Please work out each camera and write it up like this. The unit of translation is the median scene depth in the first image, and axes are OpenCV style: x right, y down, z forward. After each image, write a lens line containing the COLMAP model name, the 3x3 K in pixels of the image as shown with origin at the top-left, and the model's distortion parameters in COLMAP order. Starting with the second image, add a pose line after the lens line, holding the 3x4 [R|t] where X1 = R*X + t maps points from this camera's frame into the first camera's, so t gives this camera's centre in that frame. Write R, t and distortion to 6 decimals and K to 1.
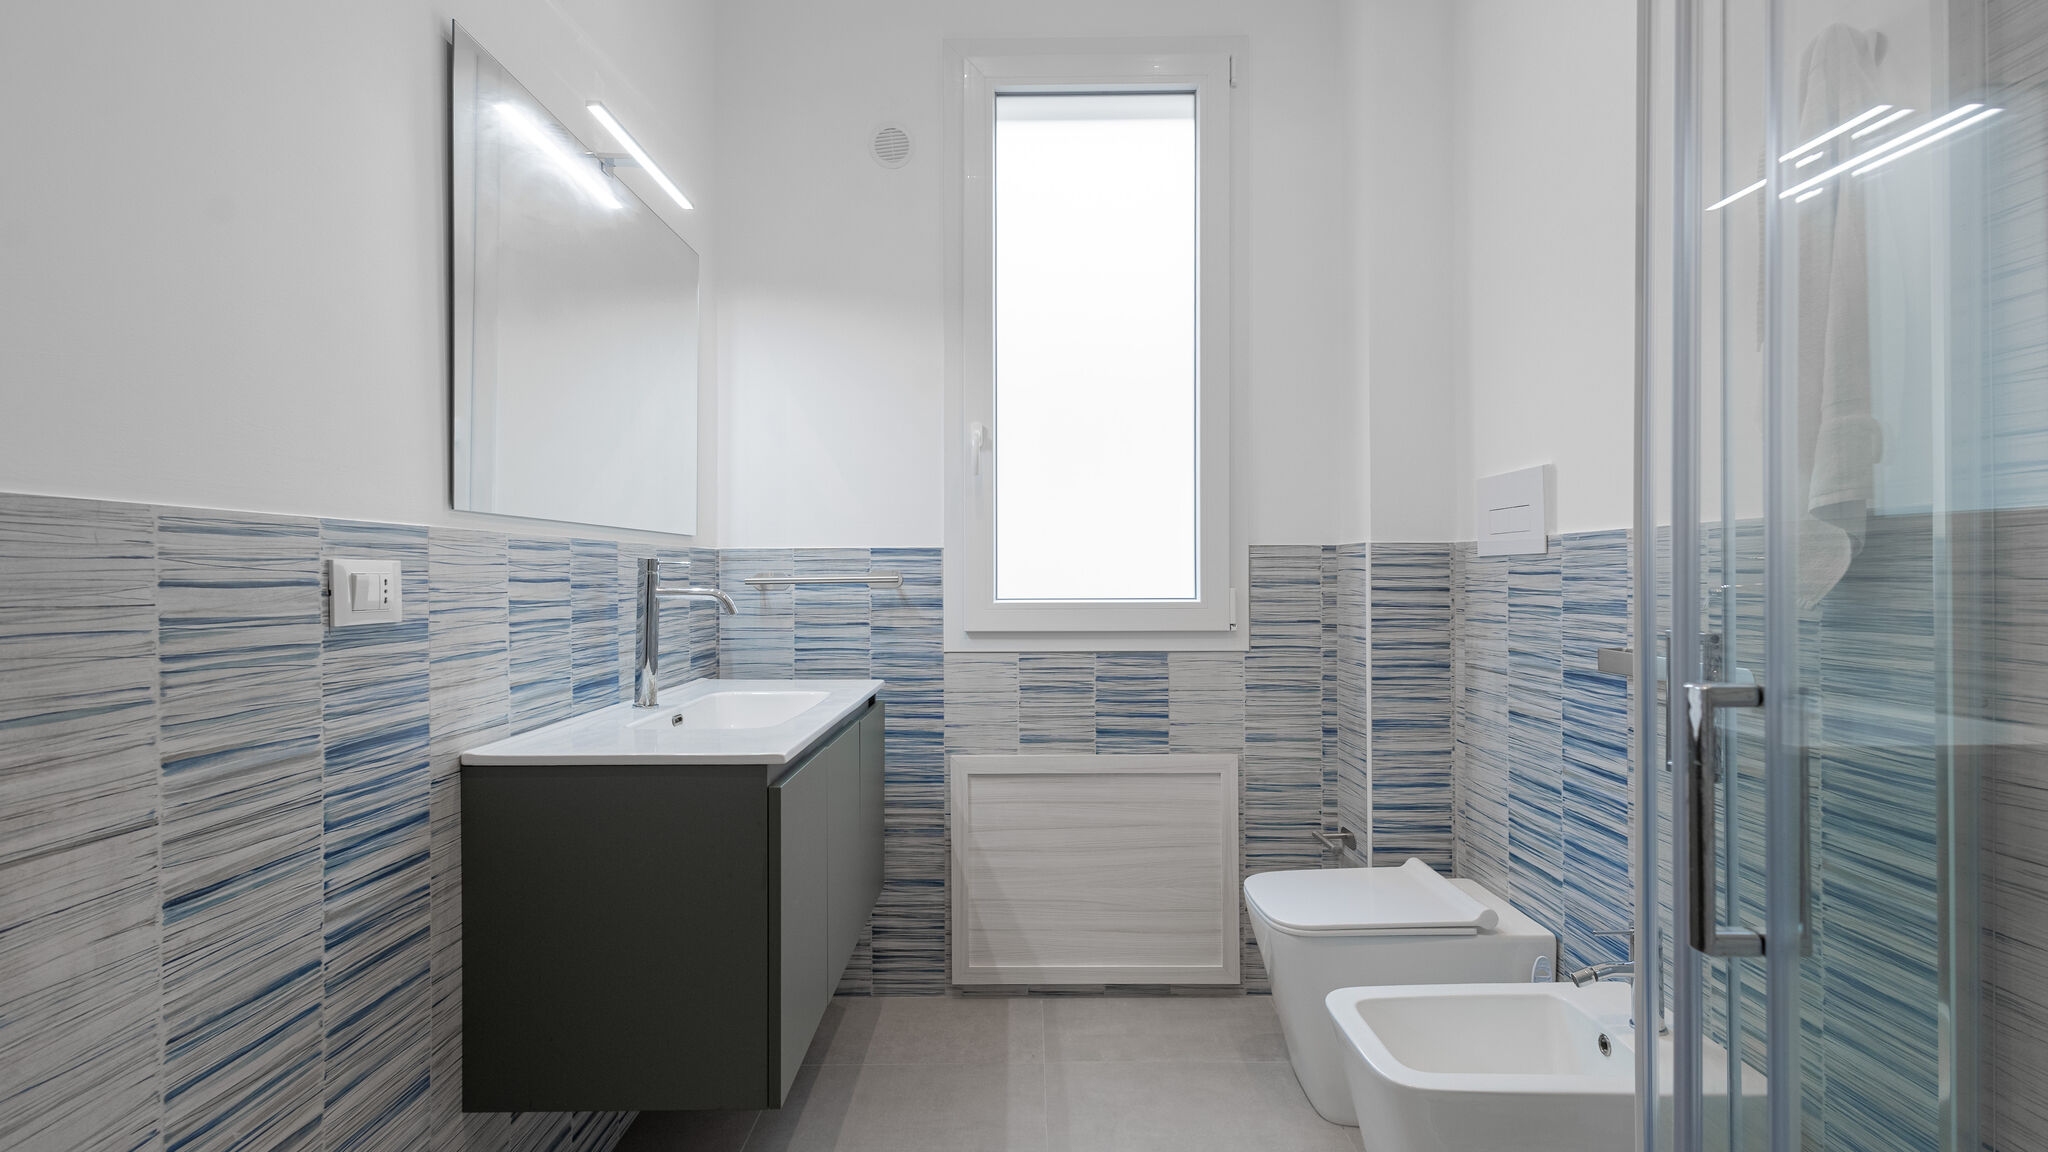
lens RADIAL K [[940.7, 0, 1019.7], [0, 940.7, 581.0], [0, 0, 1]] dist [0.011769, -0.003014]
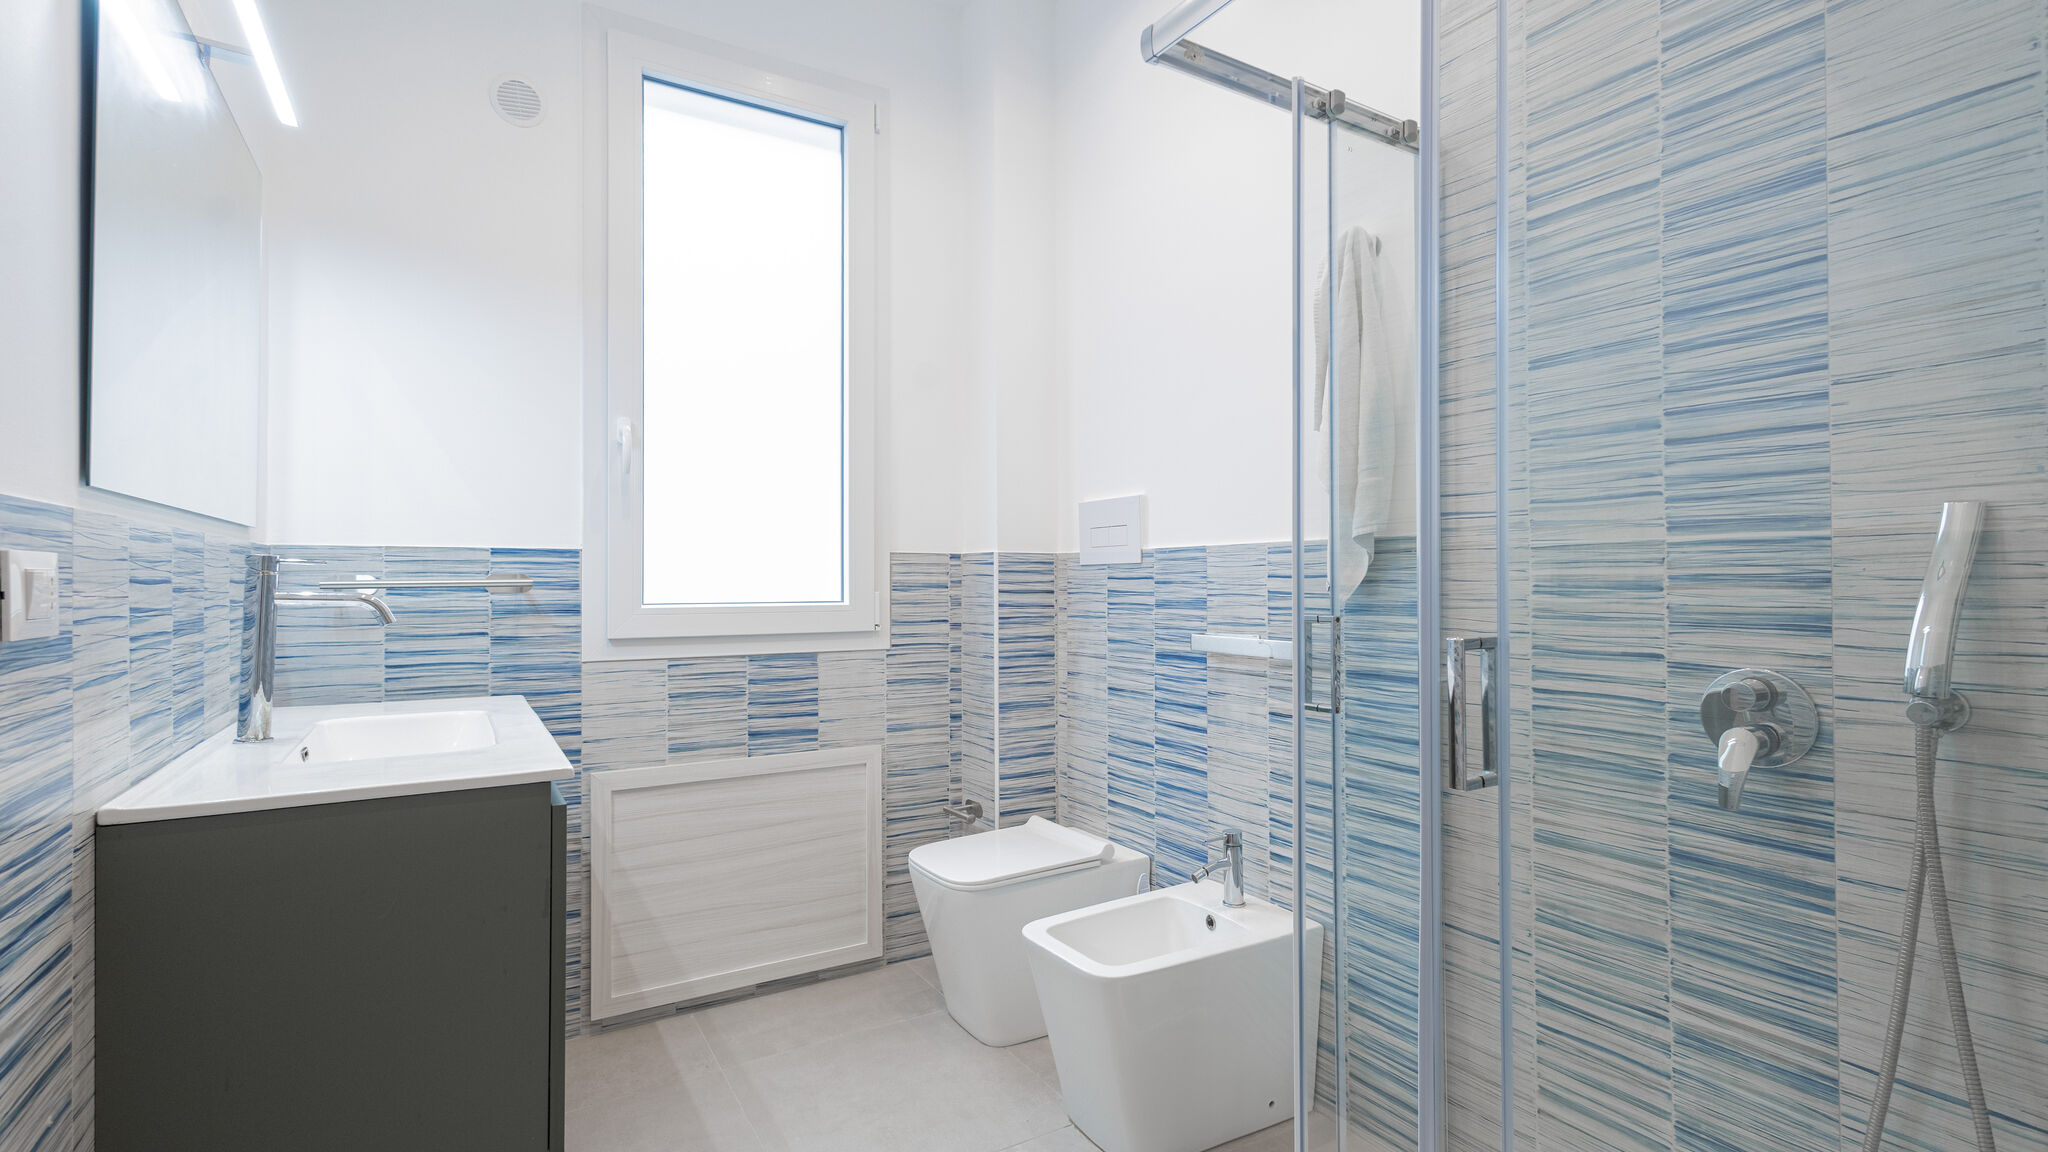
lens RADIAL K [[940.7, 0, 1025.1], [0, 940.7, 579.4], [0, 0, 1]] dist [0.011769, -0.003014]
pose [[0.855105, 0.003344, 0.518443, -0.283388], [0.001625, 0.999957, -0.009130, 0.005379], [-0.518452, 0.008650, 0.855063, -0.026583]]
